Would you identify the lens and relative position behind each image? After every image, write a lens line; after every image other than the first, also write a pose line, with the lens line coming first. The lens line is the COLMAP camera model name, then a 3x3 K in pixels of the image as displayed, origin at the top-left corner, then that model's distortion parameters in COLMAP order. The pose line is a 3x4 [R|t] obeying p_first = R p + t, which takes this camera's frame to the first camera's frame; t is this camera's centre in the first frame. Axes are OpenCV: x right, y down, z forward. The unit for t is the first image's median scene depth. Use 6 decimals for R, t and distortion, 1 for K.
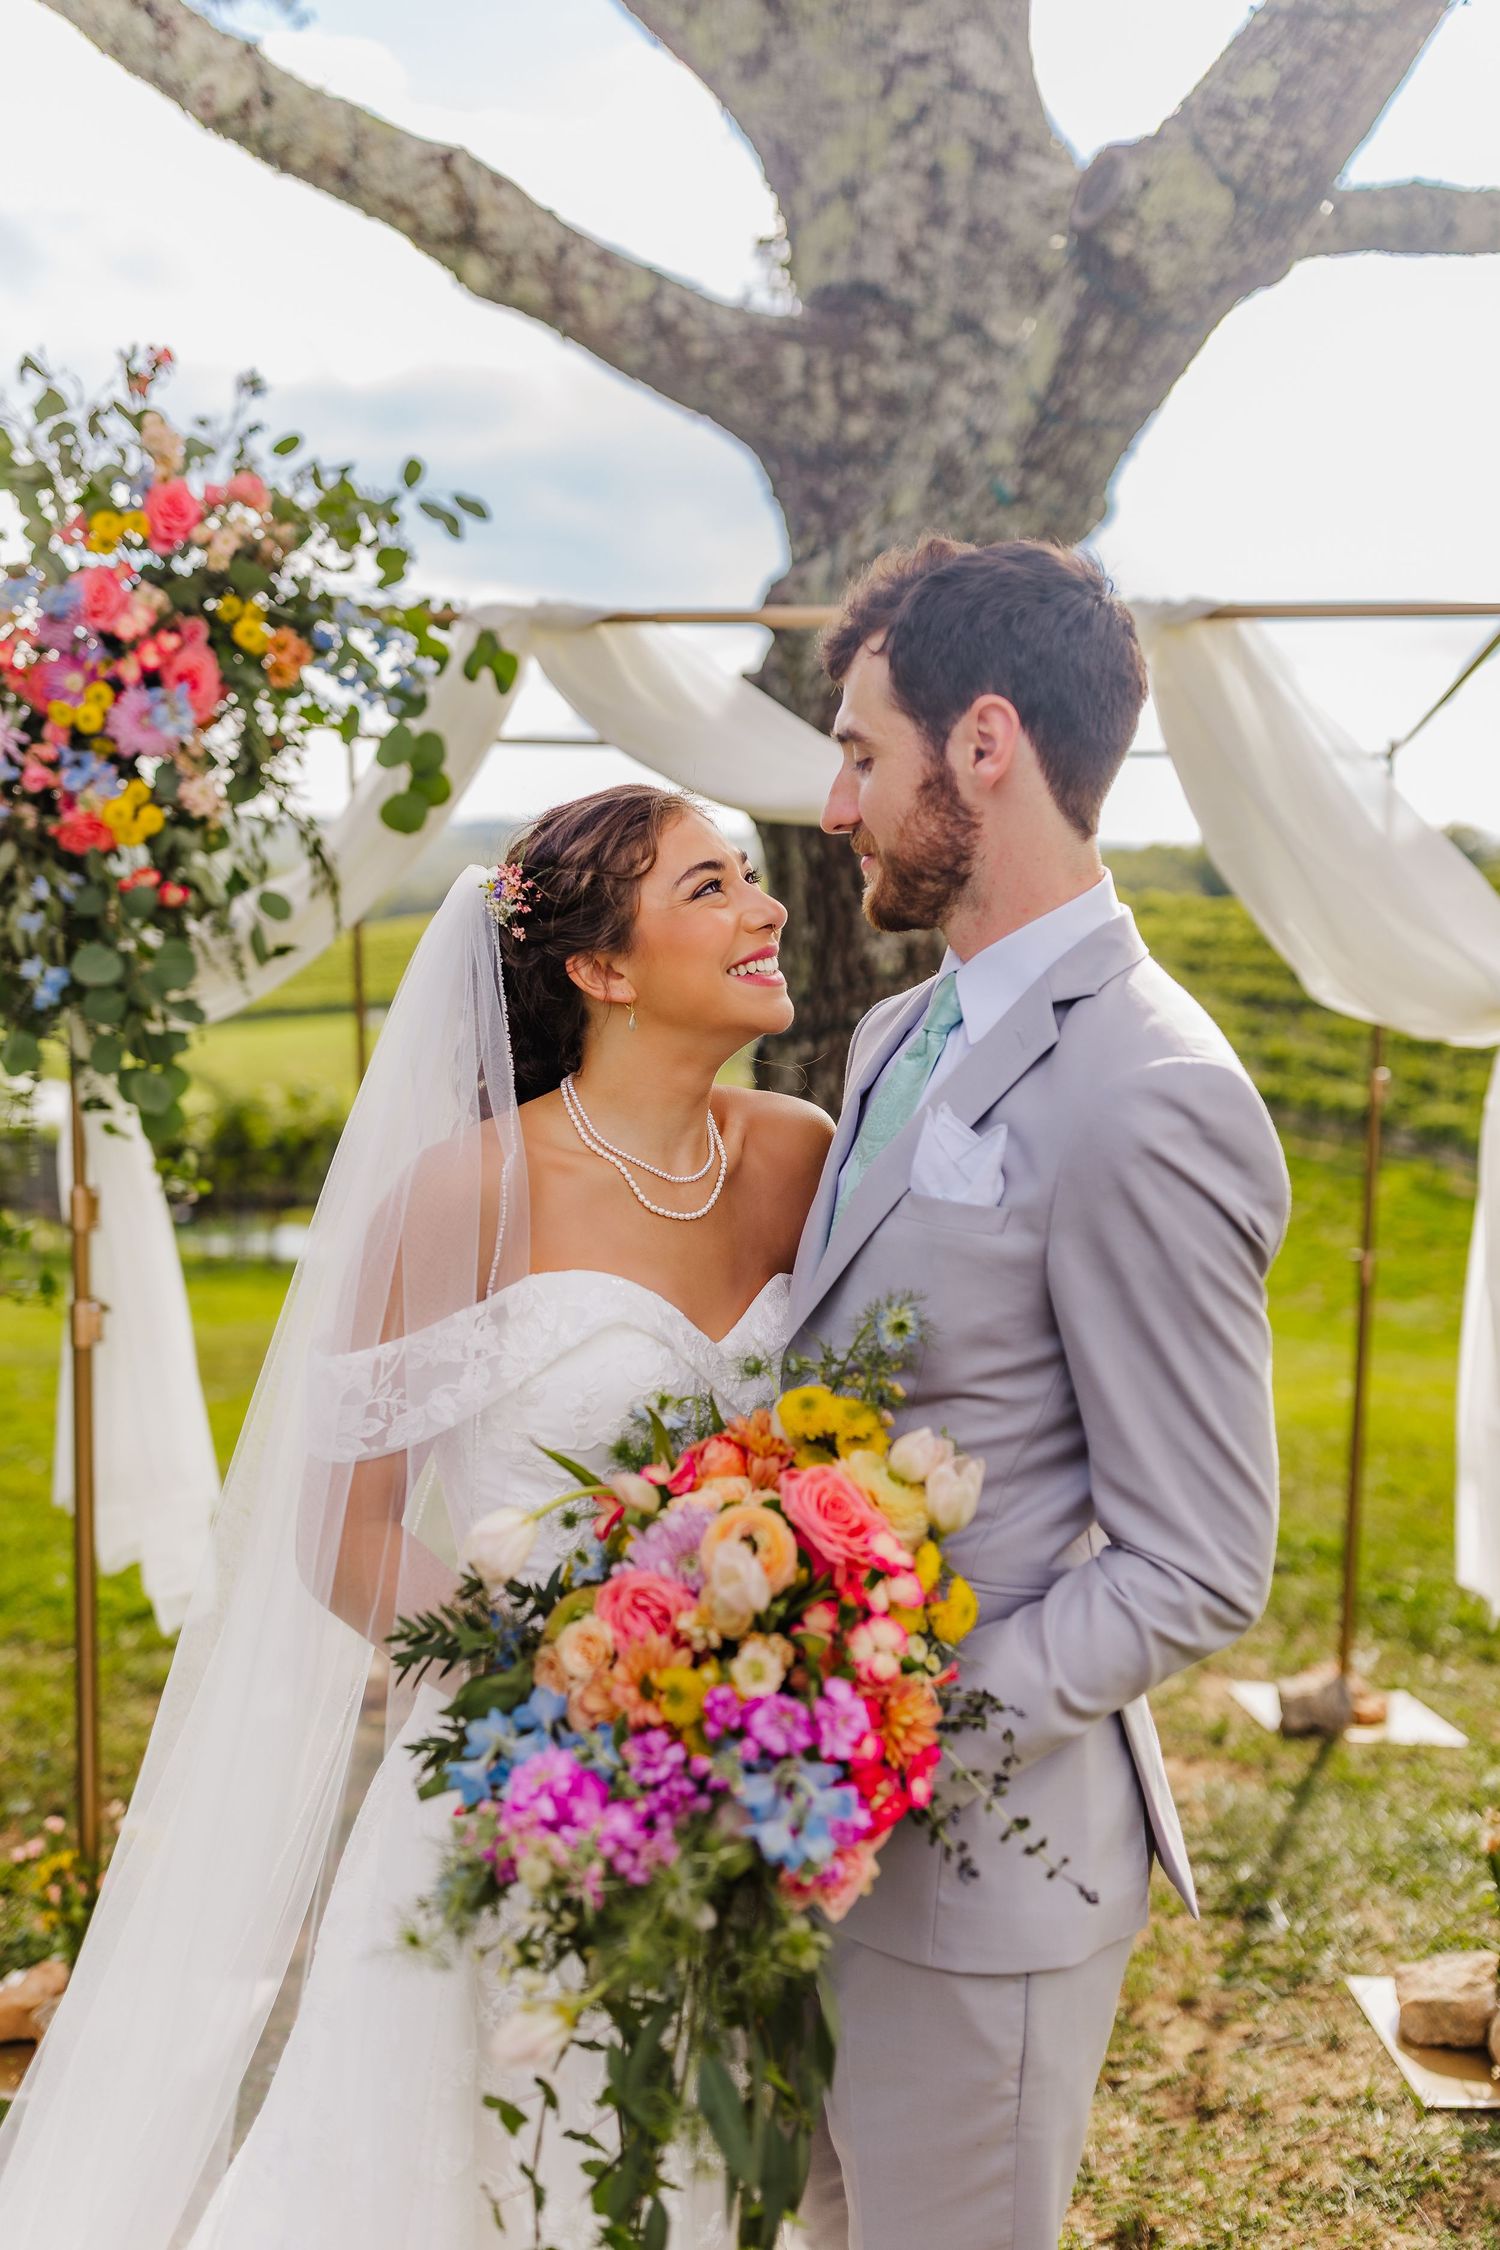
lens RADIAL K [[2137.9, 0, 744.6], [0, 2137.9, 1114.4], [0, 0, 1]] dist [-0.004335, 0.000000]
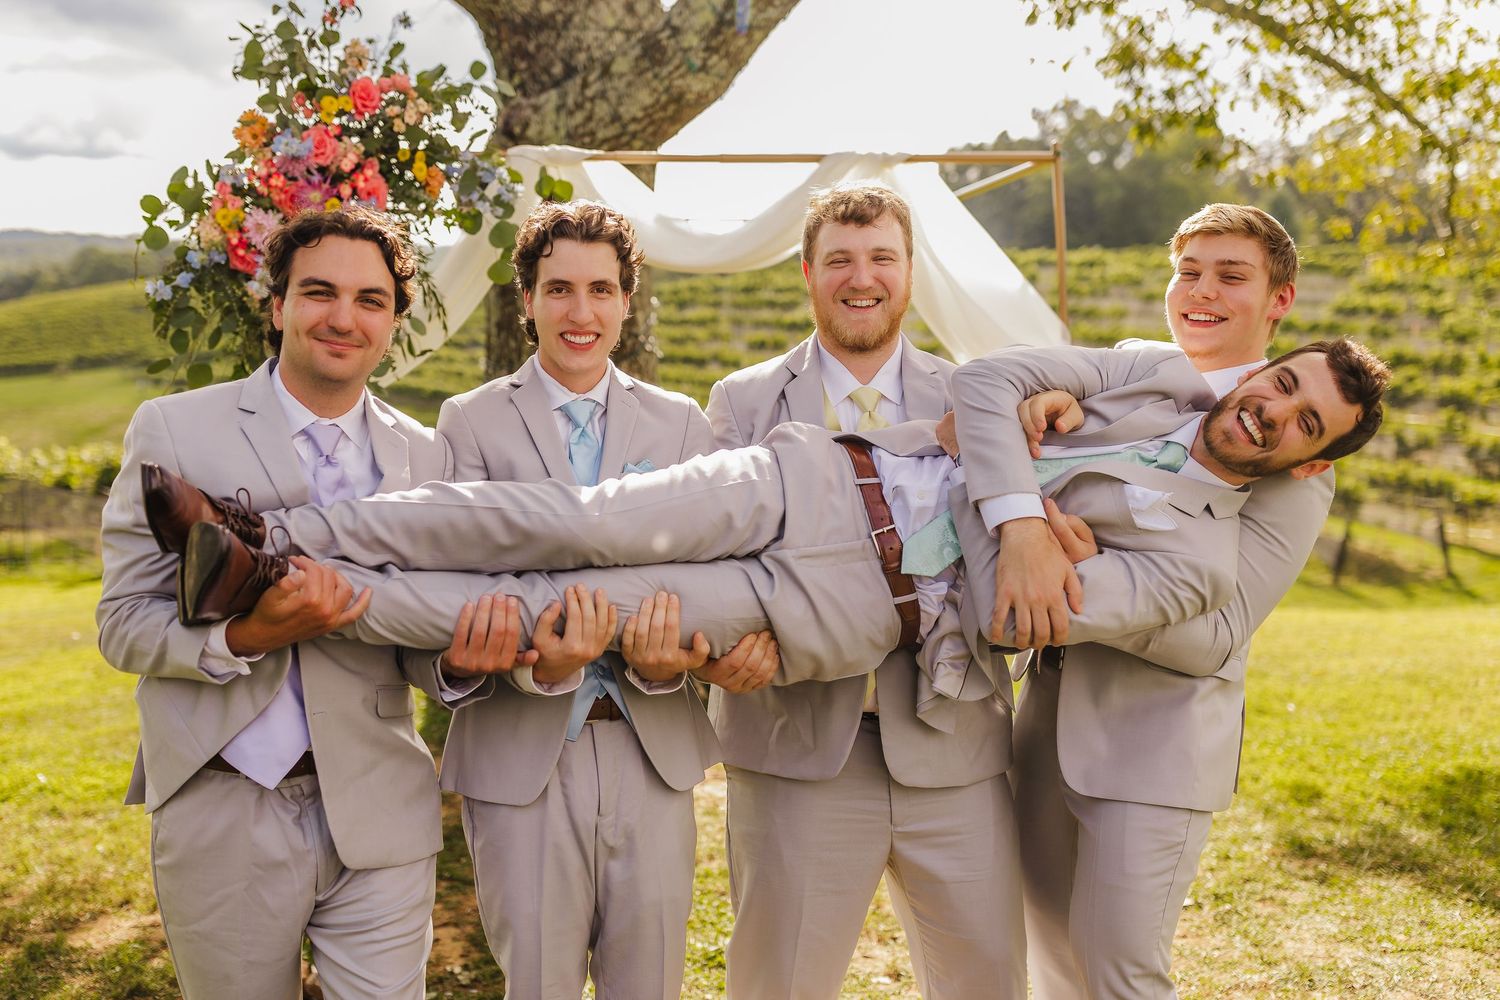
lens RADIAL K [[1509.1, 0, 683.3], [0, 1509.1, 511.9], [0, 0, 1]] dist [-0.007404, 0.000000]
pose [[0.956928, -0.054883, 0.285089, -0.253372], [0.041308, 0.997717, 0.053419, -0.003327], [-0.287370, -0.039342, 0.957011, -0.154682]]
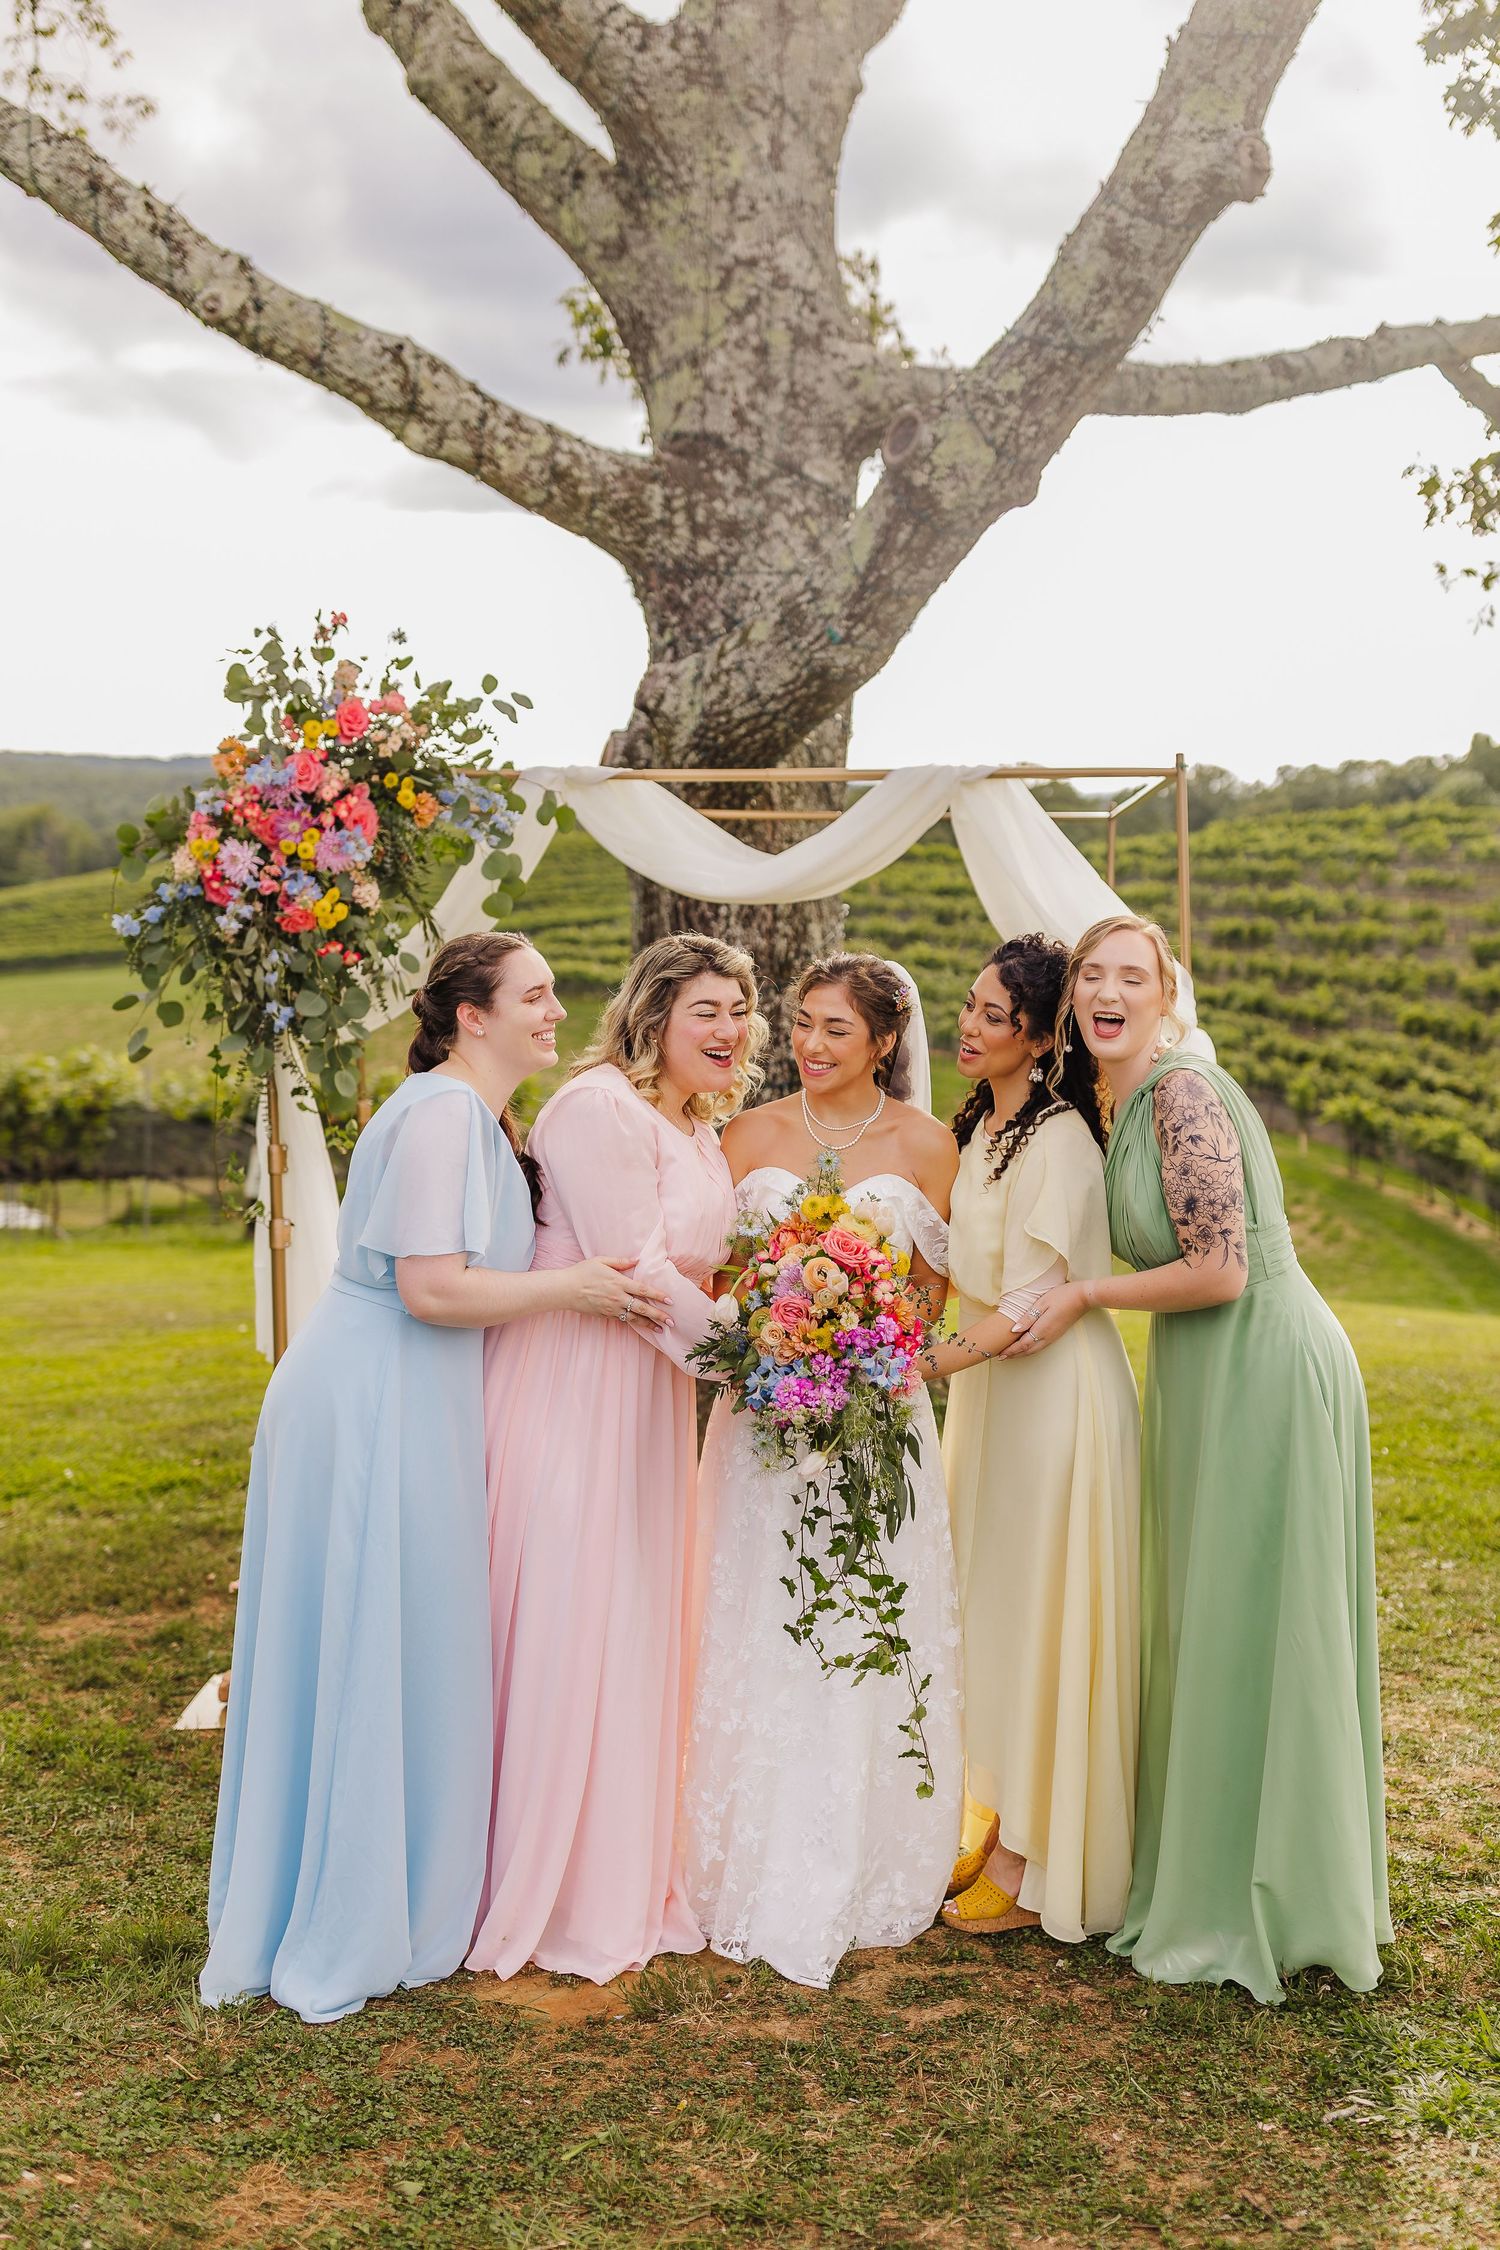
lens RADIAL K [[2263.7, 0, 775.2], [0, 2263.7, 1065.7], [0, 0, 1]] dist [-0.007404, 0.000000]
pose [[0.991223, -0.016140, 0.131210, -0.118755], [0.016416, 0.999865, -0.001023, -0.011037], [-0.131175, 0.003168, 0.991354, -0.467018]]
